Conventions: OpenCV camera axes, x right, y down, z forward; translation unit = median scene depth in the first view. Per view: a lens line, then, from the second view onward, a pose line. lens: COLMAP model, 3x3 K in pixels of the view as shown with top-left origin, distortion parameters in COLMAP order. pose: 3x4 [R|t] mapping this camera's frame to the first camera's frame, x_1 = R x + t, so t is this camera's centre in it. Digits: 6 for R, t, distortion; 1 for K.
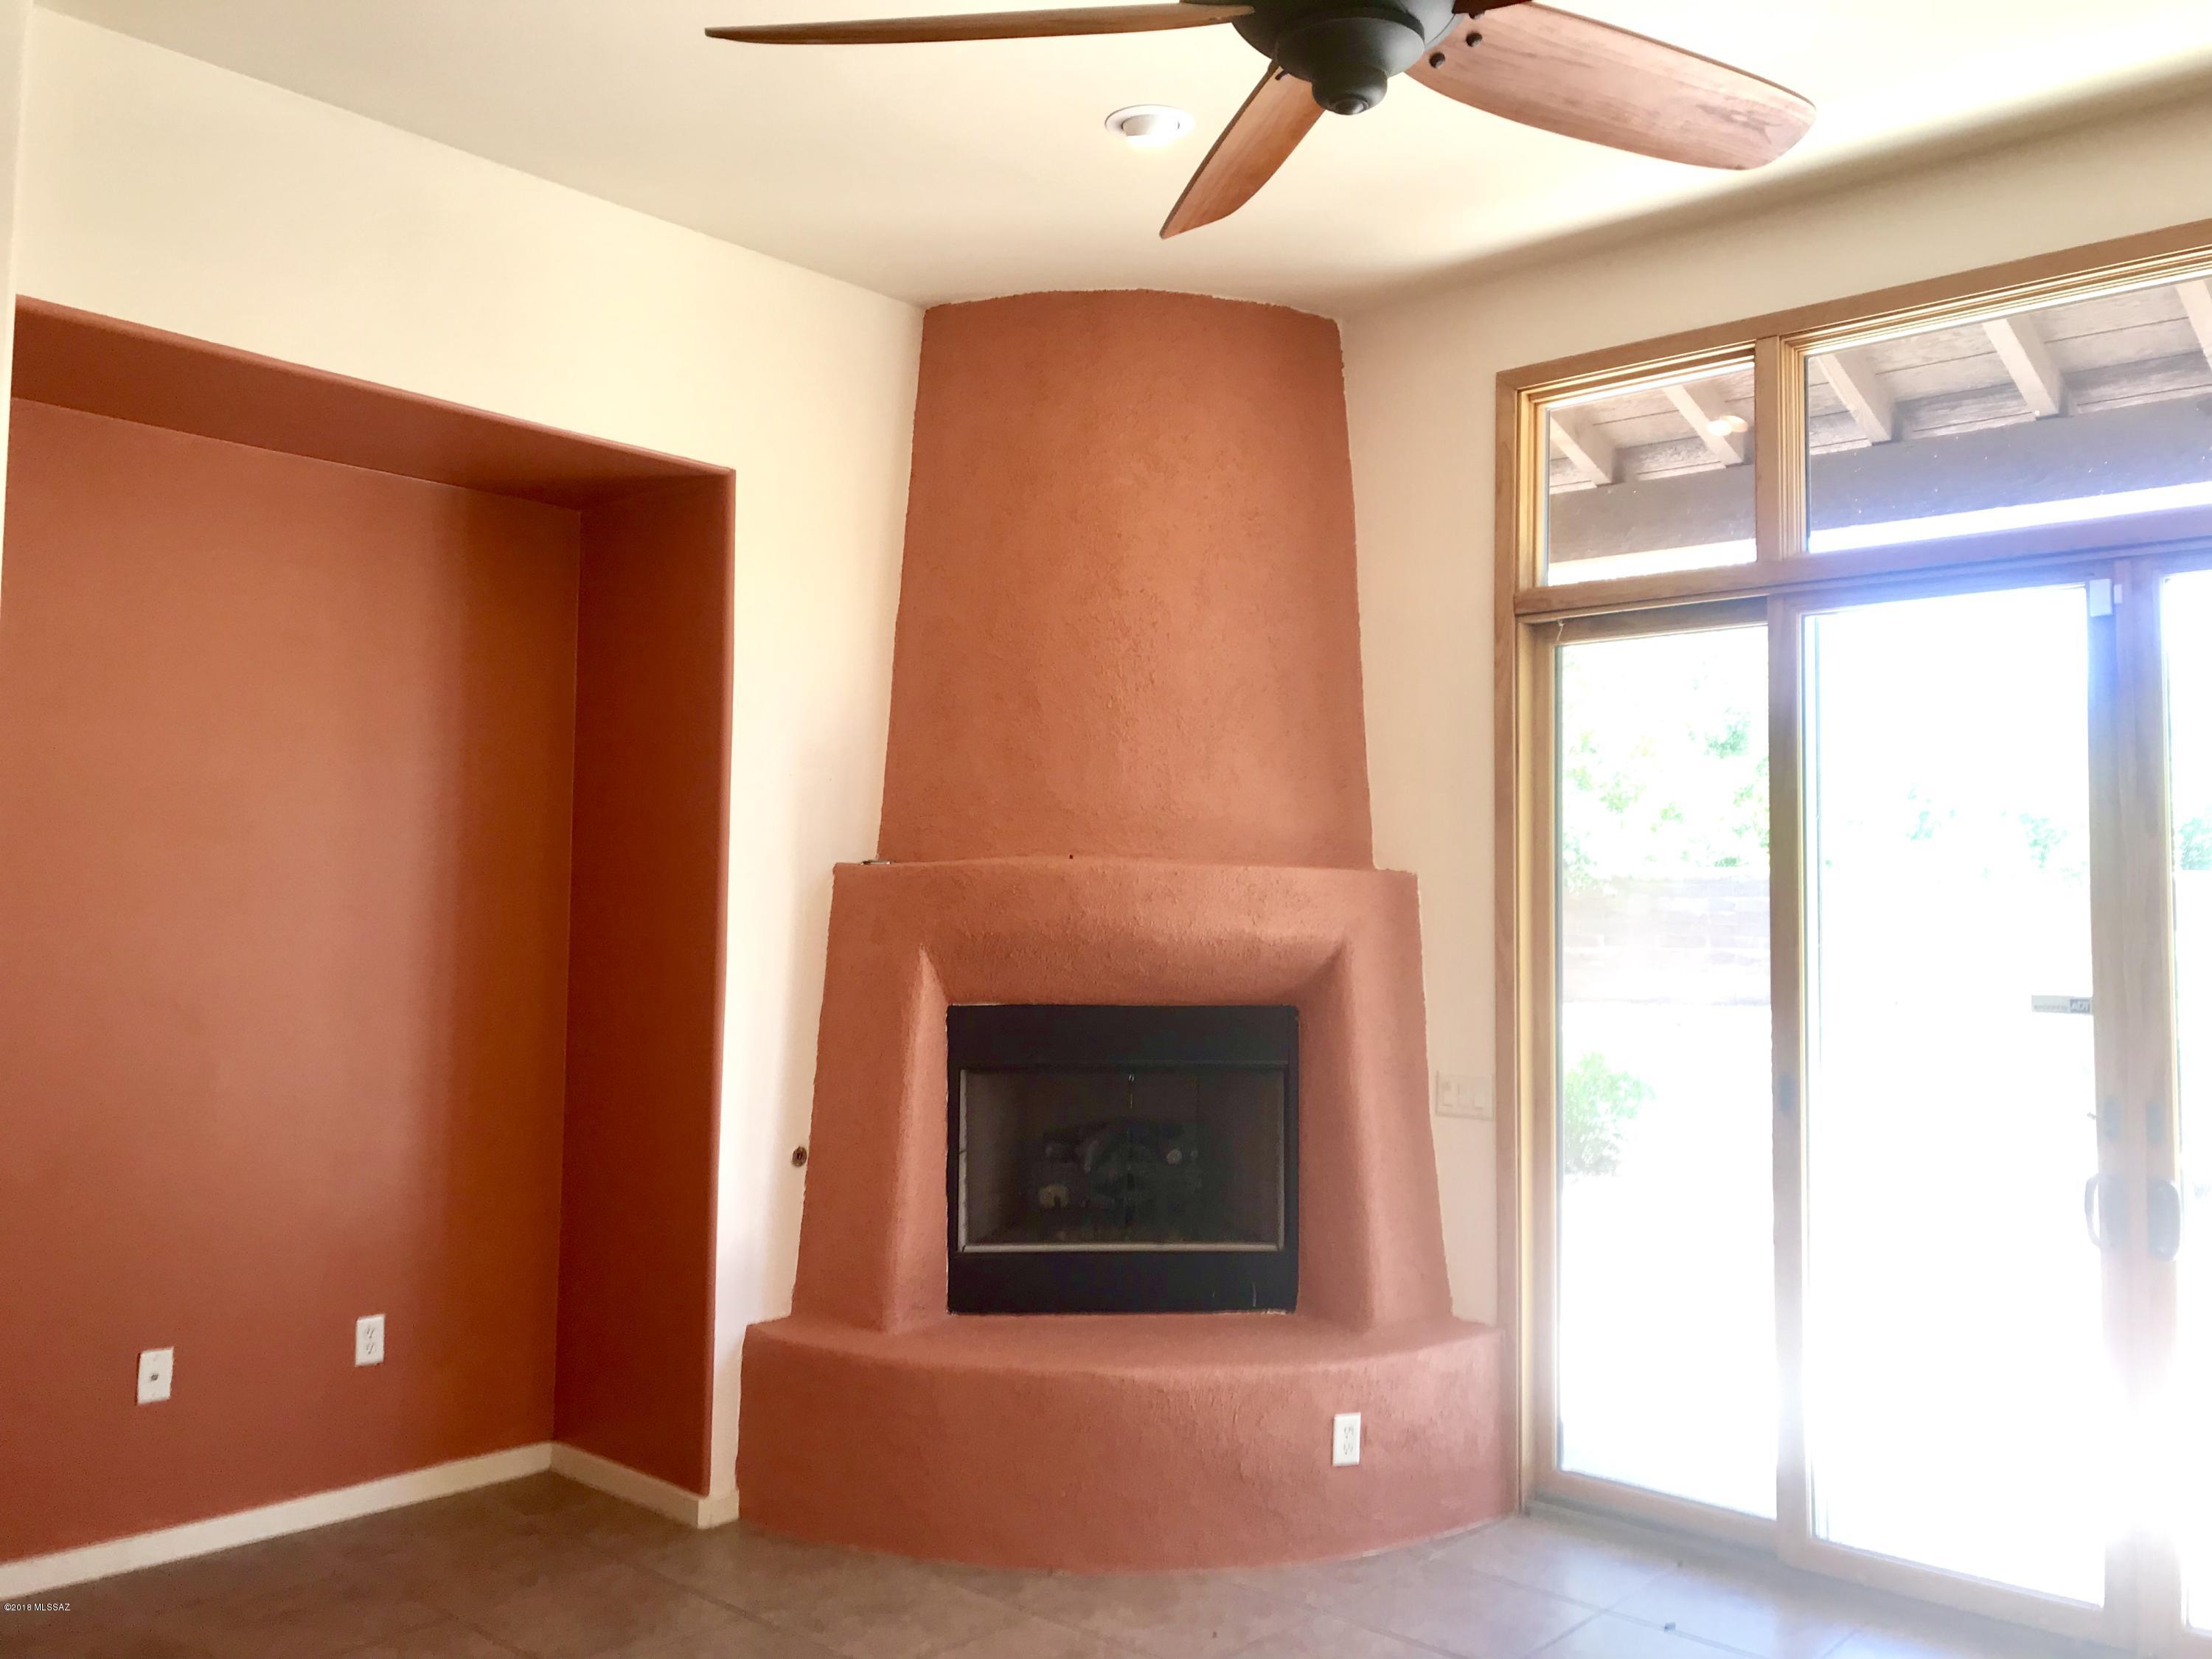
lens RADIAL K [[1737.8, 0, 1106.0], [0, 1737.8, 829.5], [0, 0, 1]] dist [0.003194, 0.000078]
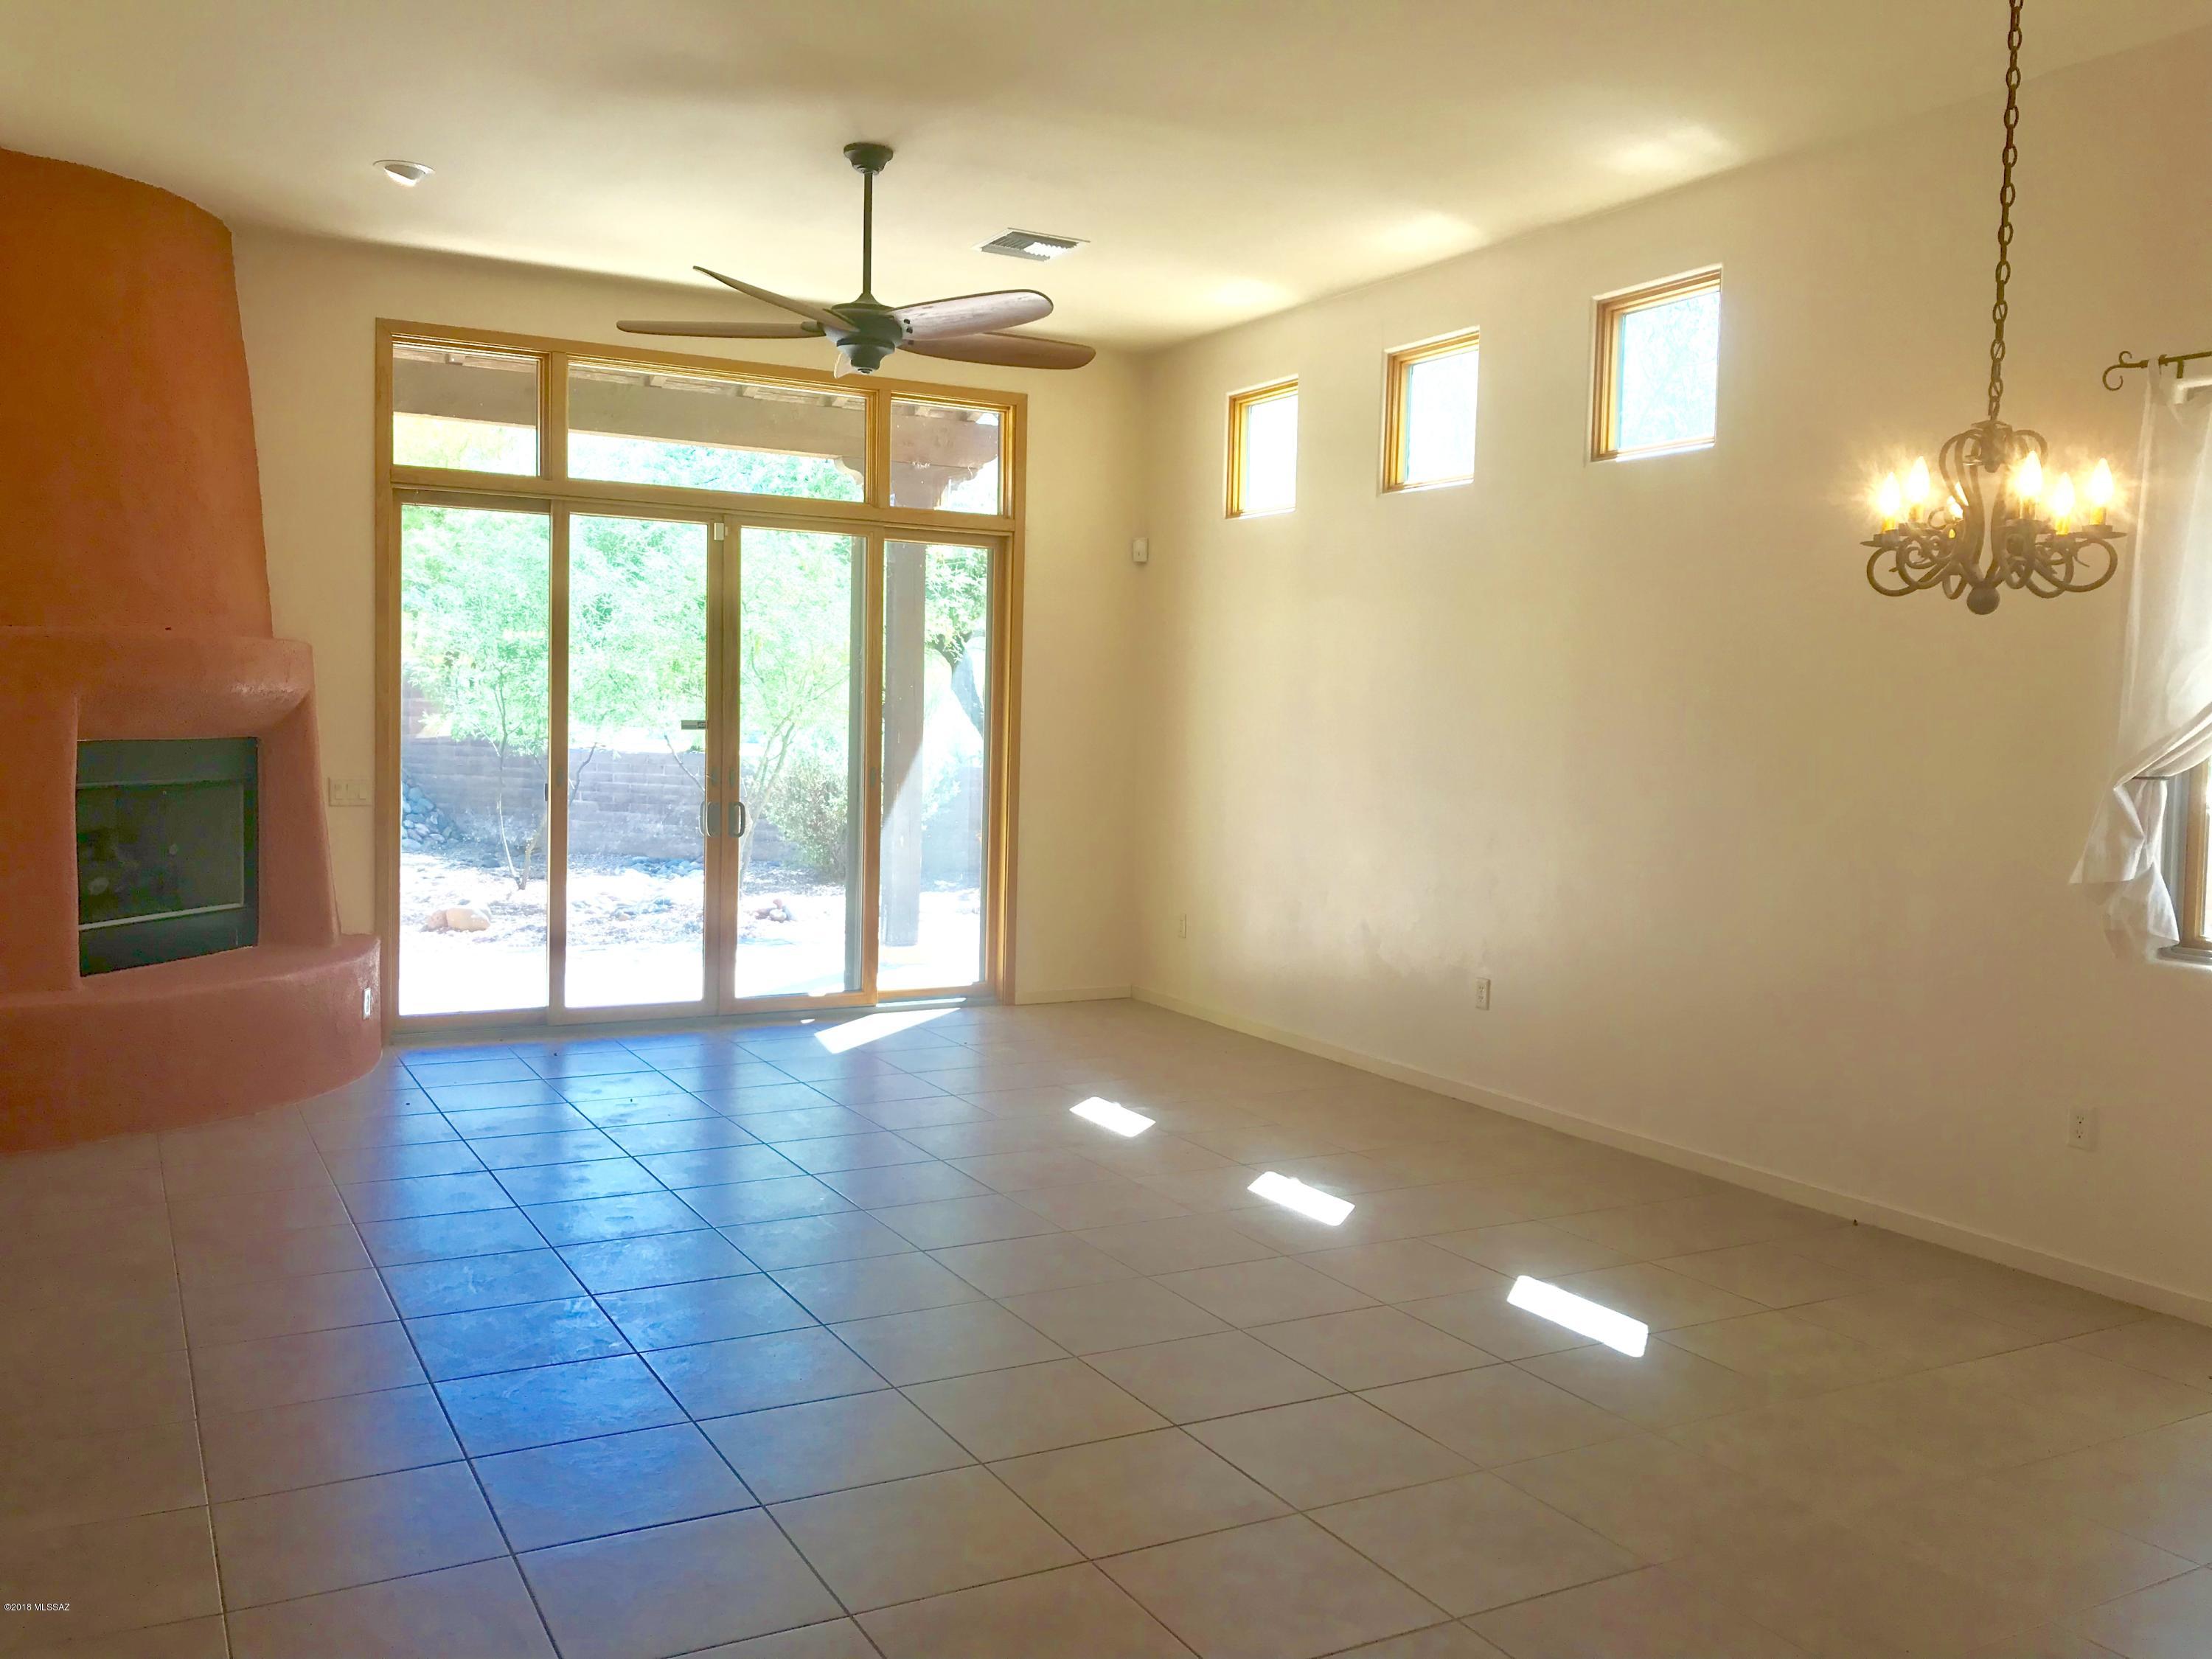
lens RADIAL K [[1818.0, 0, 1100.5], [0, 1818.0, 814.3], [0, 0, 1]] dist [-0.006805, 0.000183]
pose [[0.328285, -0.053828, 0.943044, -1.099937], [-0.064954, 0.994725, 0.079390, 0.001695], [-0.942343, -0.087317, 0.323057, -0.146428]]
